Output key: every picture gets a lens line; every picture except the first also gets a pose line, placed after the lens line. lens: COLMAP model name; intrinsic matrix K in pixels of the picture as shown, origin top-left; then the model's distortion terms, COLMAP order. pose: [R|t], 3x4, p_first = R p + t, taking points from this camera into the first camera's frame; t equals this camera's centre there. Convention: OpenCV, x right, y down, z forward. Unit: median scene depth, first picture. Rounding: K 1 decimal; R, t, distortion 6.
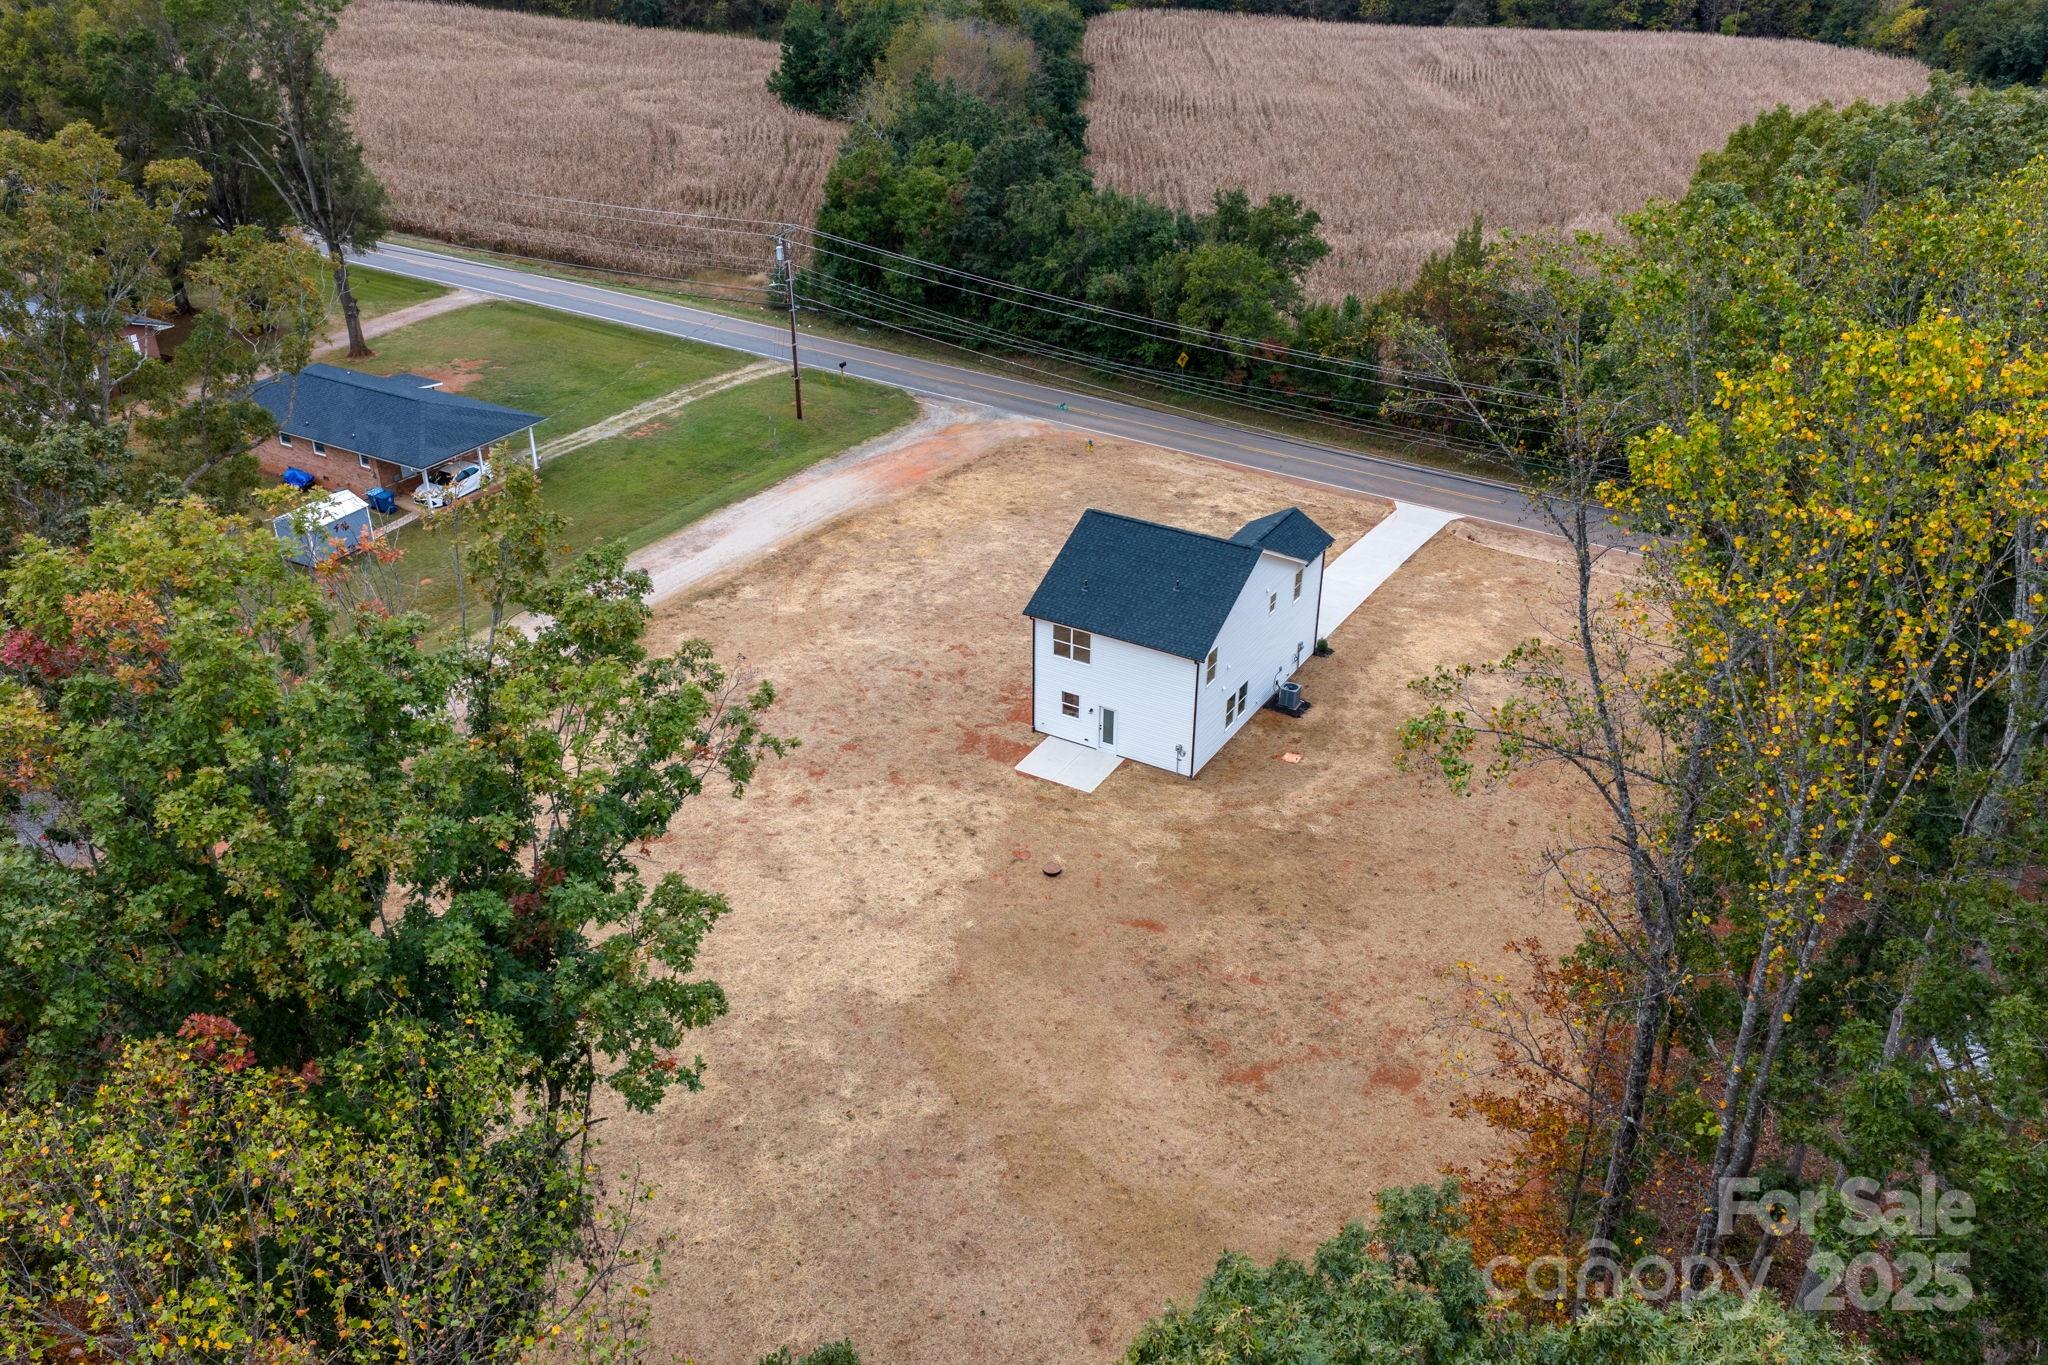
lens RADIAL K [[1722.2, 0, 1013.8], [0, 1722.2, 715.1], [0, 0, 1]] dist [0.061837, -0.115361]
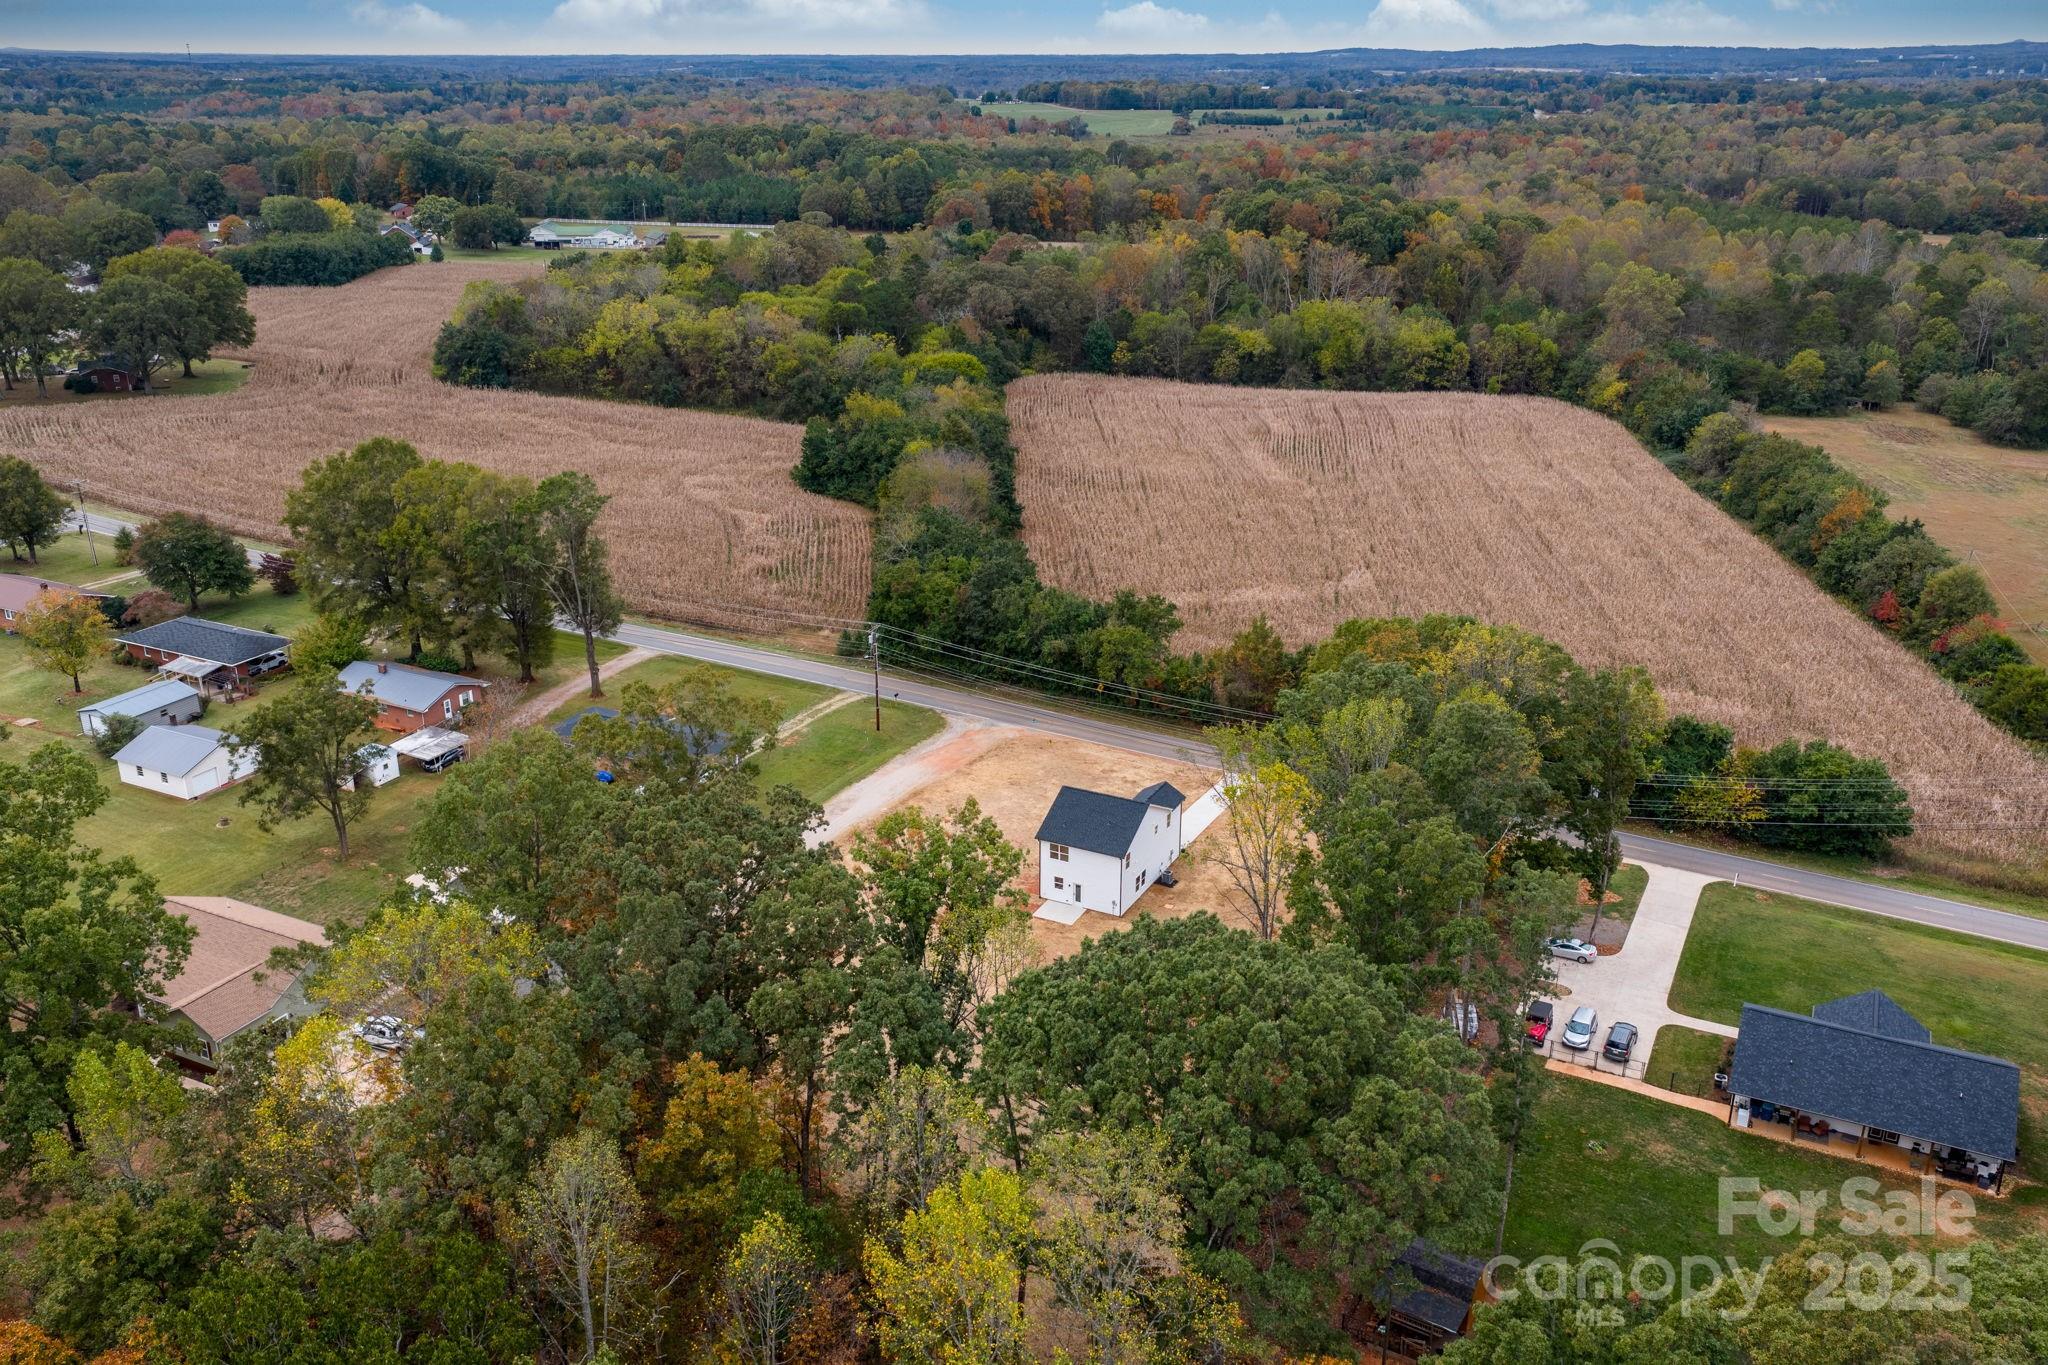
lens RADIAL K [[1722.2, 0, 1013.8], [0, 1722.2, 715.1], [0, 0, 1]] dist [0.061837, -0.115361]
pose [[0.998049, -0.024709, 0.057336, -0.084915], [0.032371, 0.990069, -0.136805, 0.047945], [-0.053386, 0.138394, 0.988937, -0.663196]]
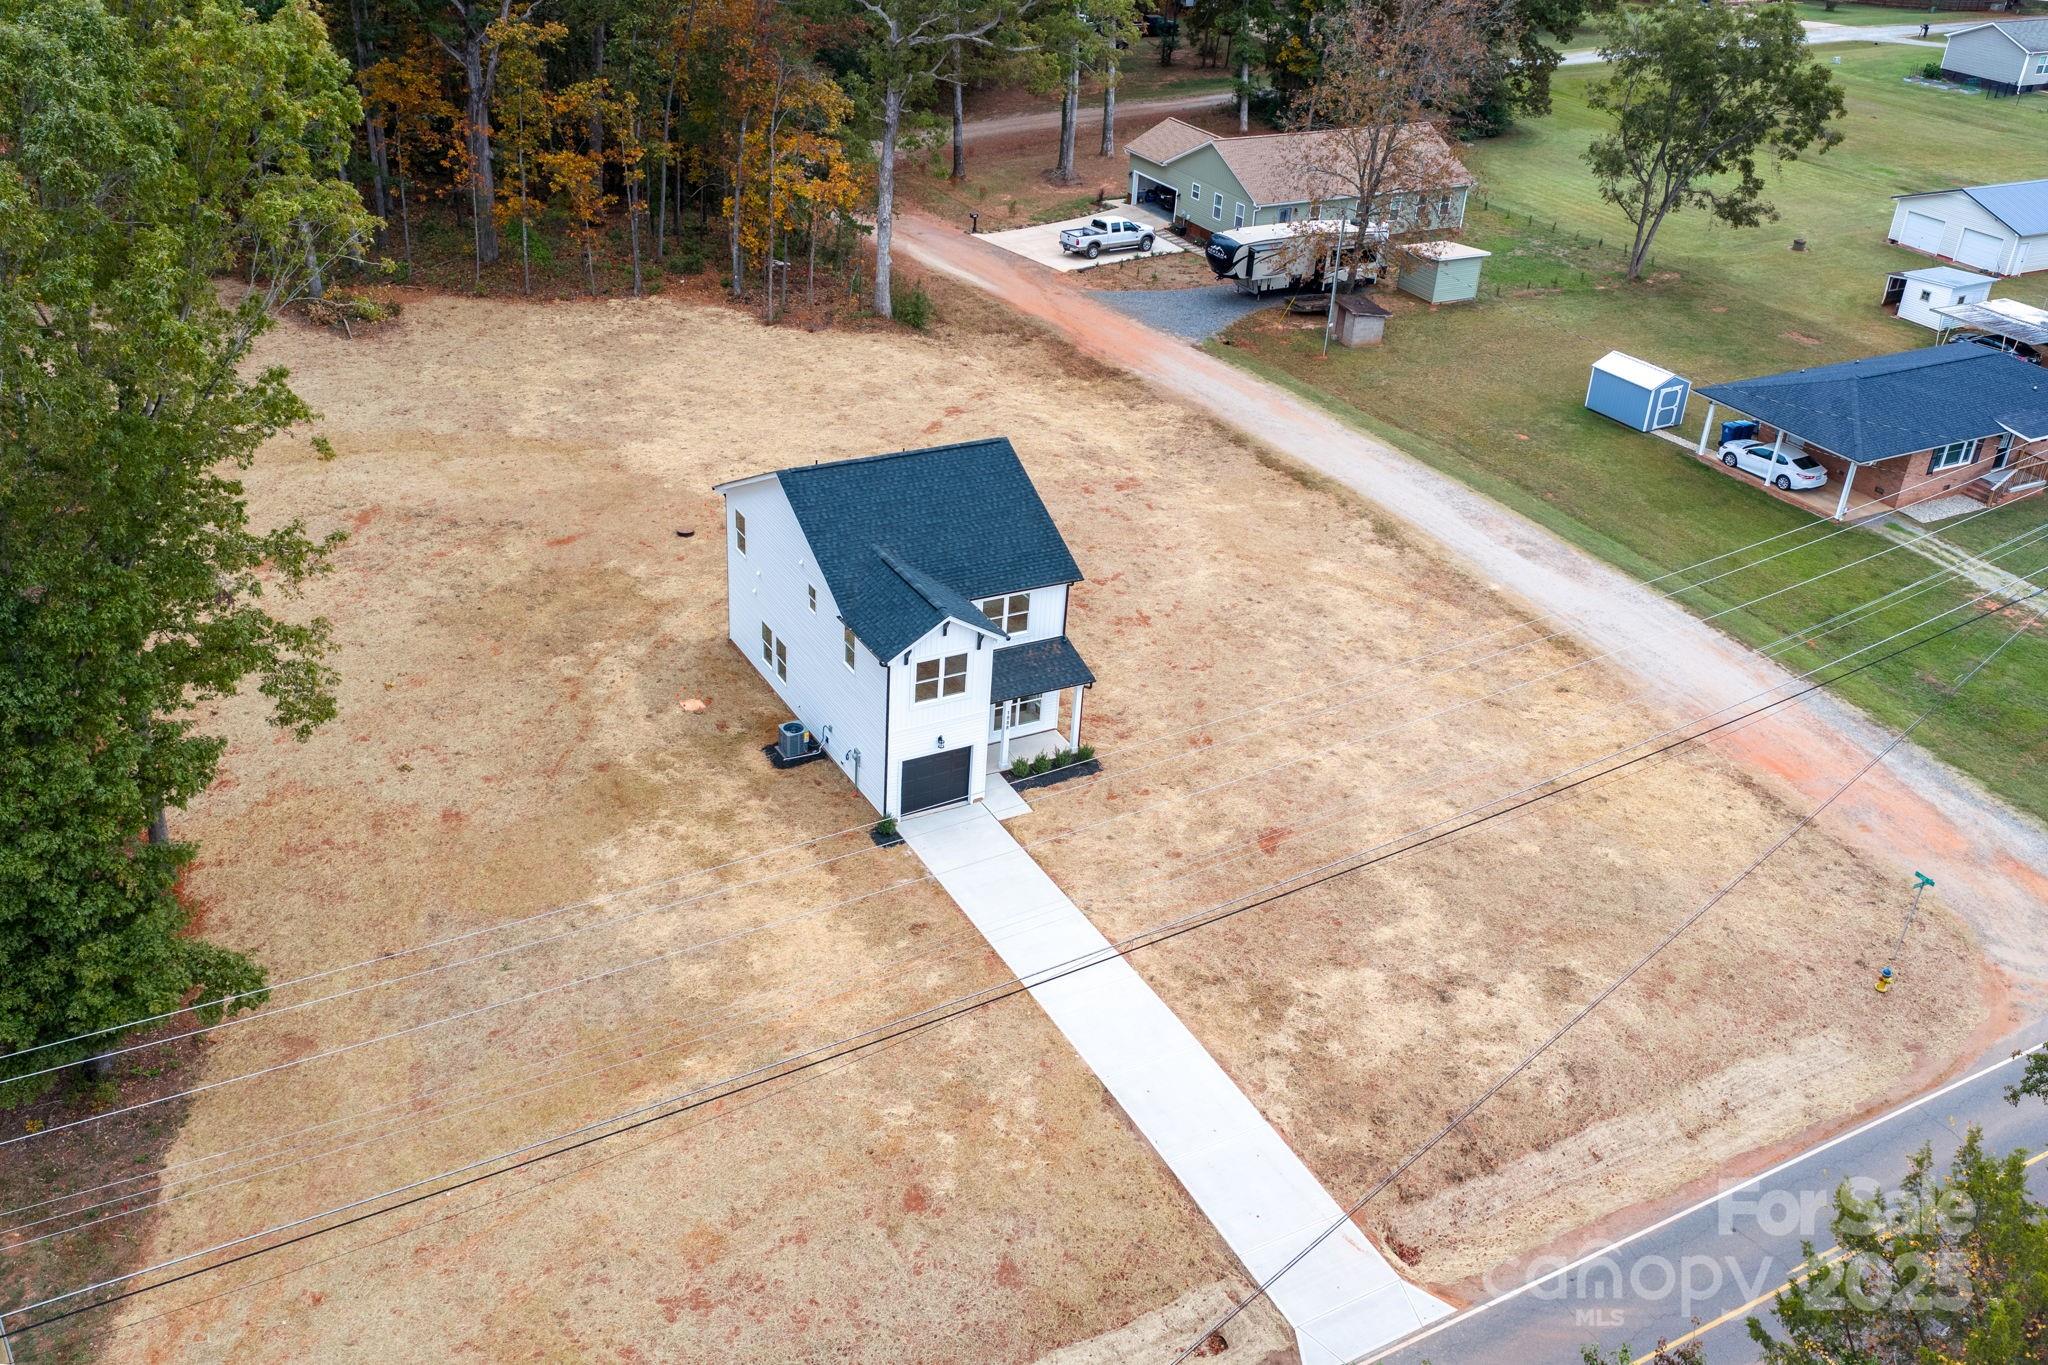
lens RADIAL K [[1722.2, 0, 1013.8], [0, 1722.2, 715.1], [0, 0, 1]] dist [0.061837, -0.115361]
pose [[-0.493940, 0.422374, -0.760016, 0.458677], [-0.475896, 0.600216, 0.642855, -0.366156], [0.727699, 0.679220, -0.095464, 0.782957]]
